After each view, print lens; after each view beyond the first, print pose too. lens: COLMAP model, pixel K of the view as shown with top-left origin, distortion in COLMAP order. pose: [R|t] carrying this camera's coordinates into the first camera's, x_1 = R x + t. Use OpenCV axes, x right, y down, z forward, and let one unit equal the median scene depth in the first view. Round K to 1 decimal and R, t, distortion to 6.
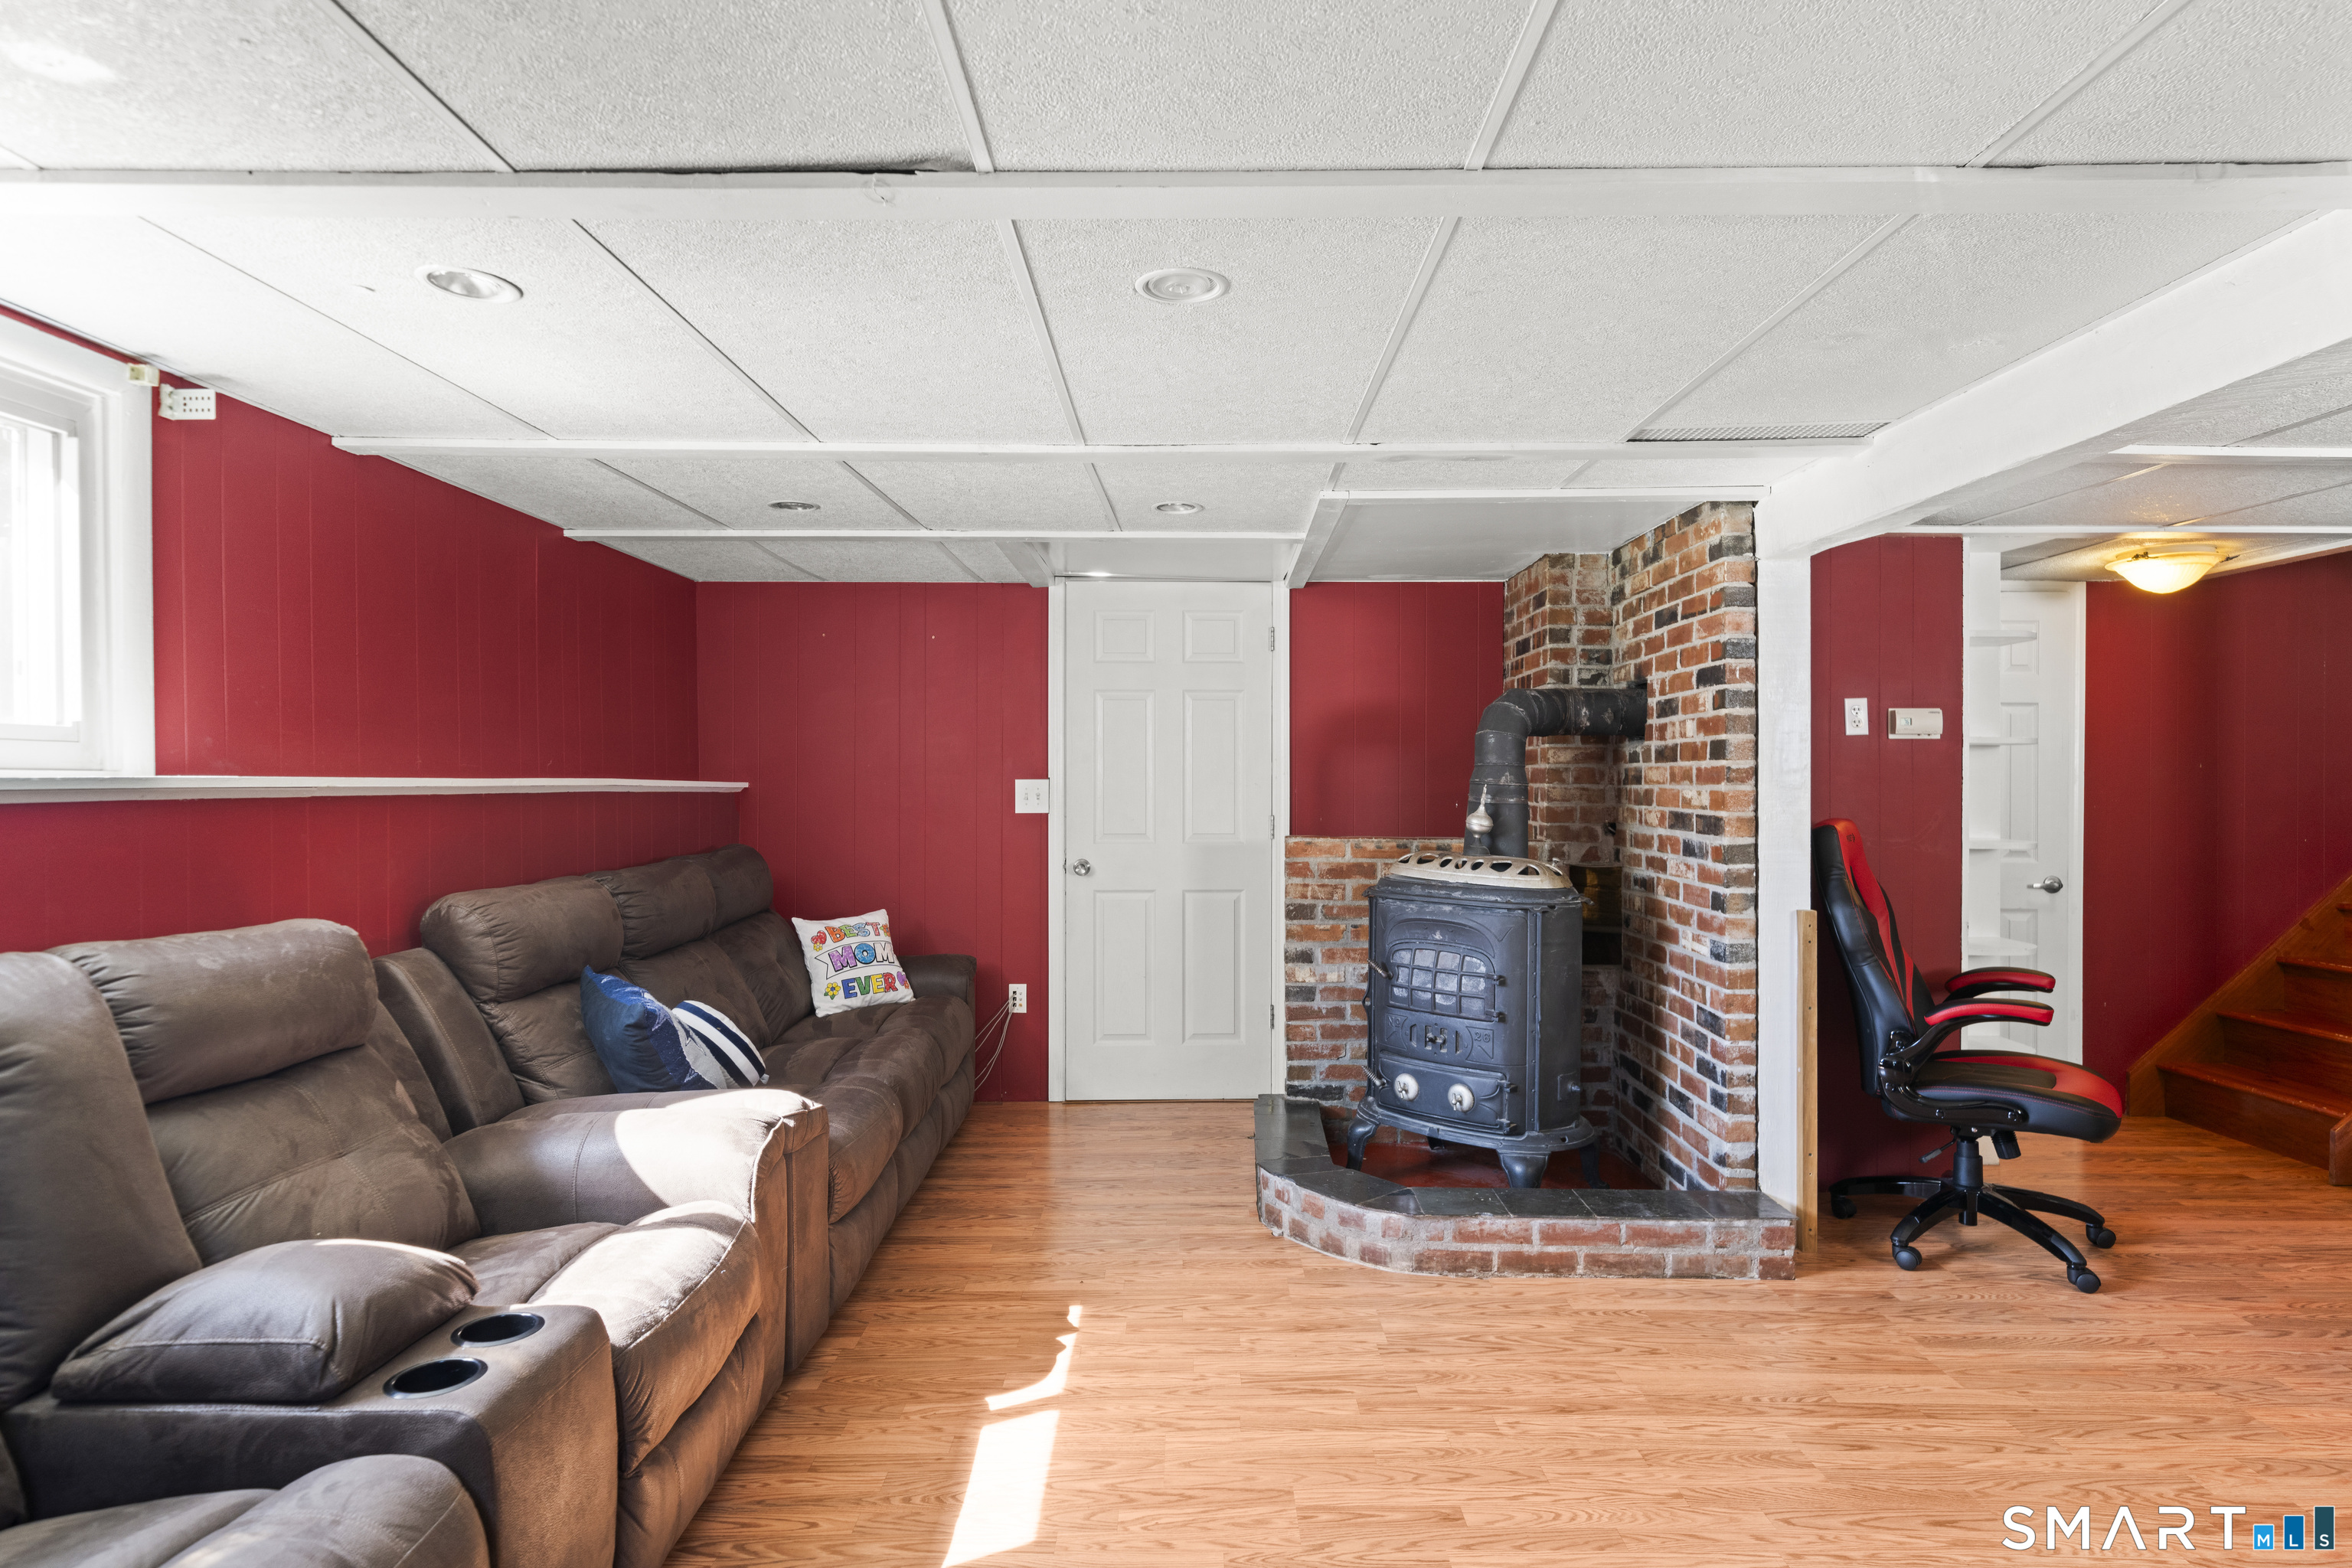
lens RADIAL K [[1206.2, 0, 1179.2], [0, 1206.2, 794.8], [0, 0, 1]] dist [0.001702, 0.000070]
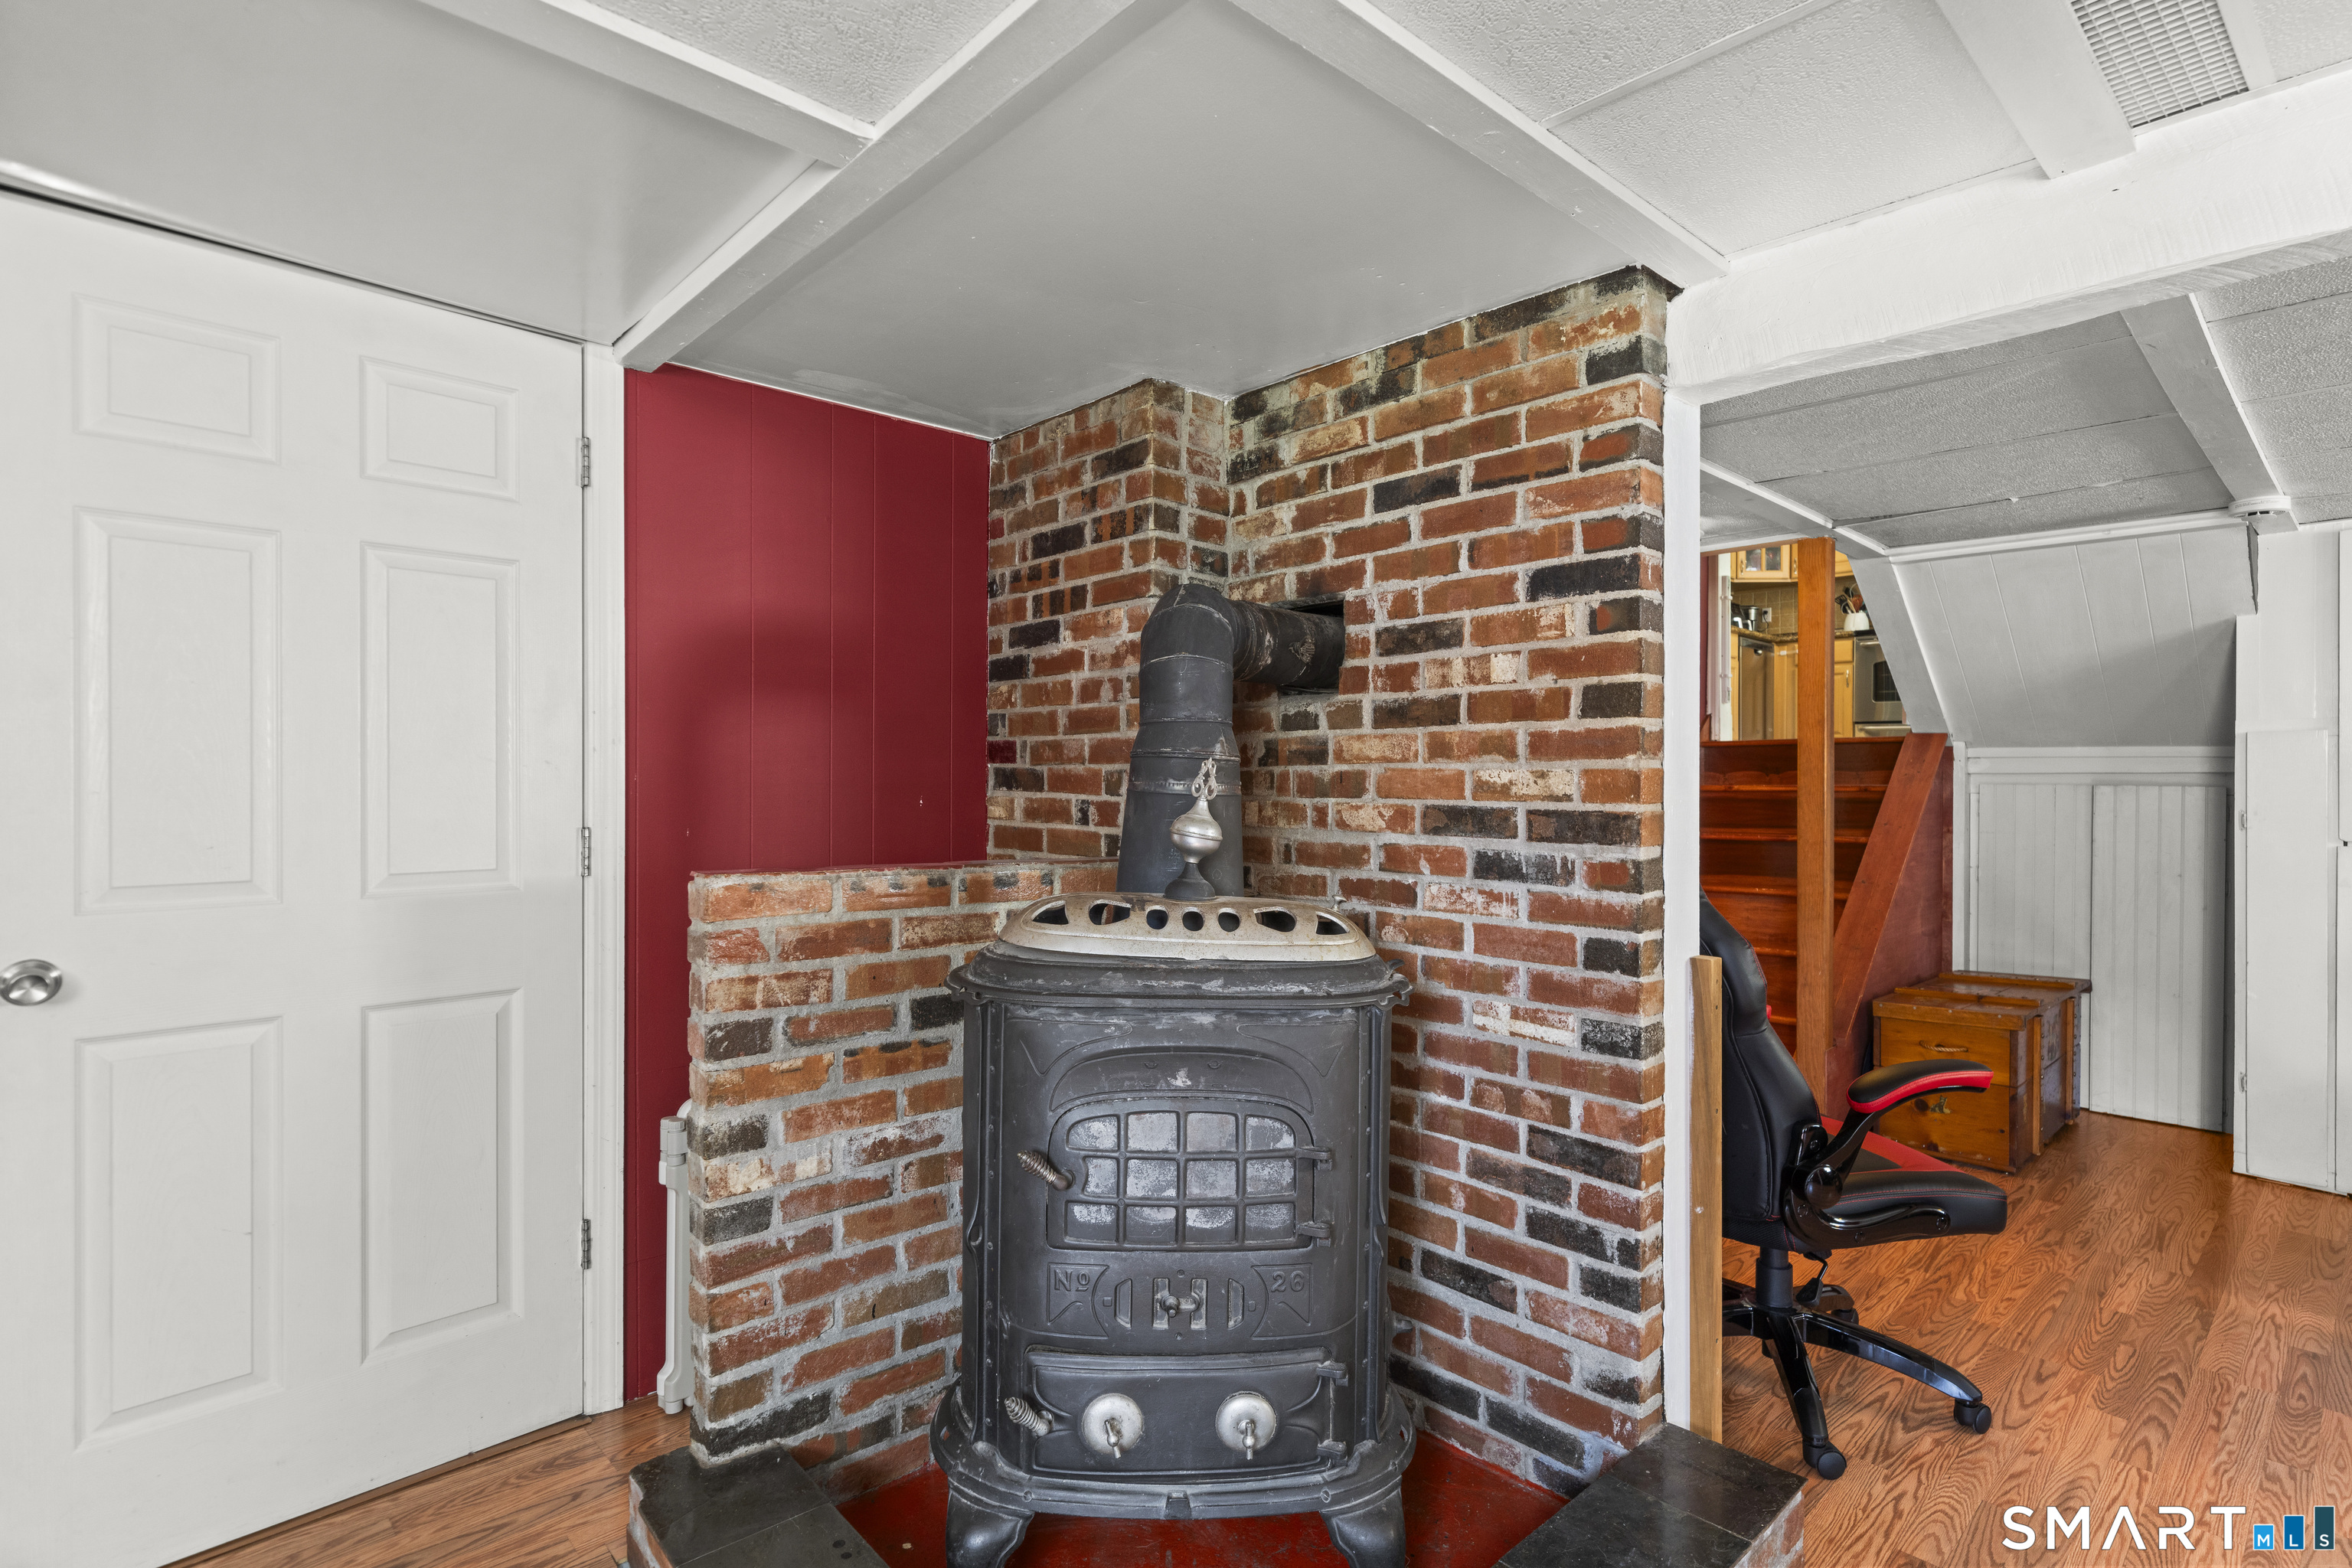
lens RADIAL K [[1148.6, 0, 1175.3], [0, 1148.6, 792.1], [0, 0, 1]] dist [-0.000265, -0.000019]
pose [[0.726875, -0.003897, 0.686759, -0.082957], [0.006168, 0.999981, -0.000854, 0.005928], [-0.686742, 0.004857, 0.726885, 0.623573]]
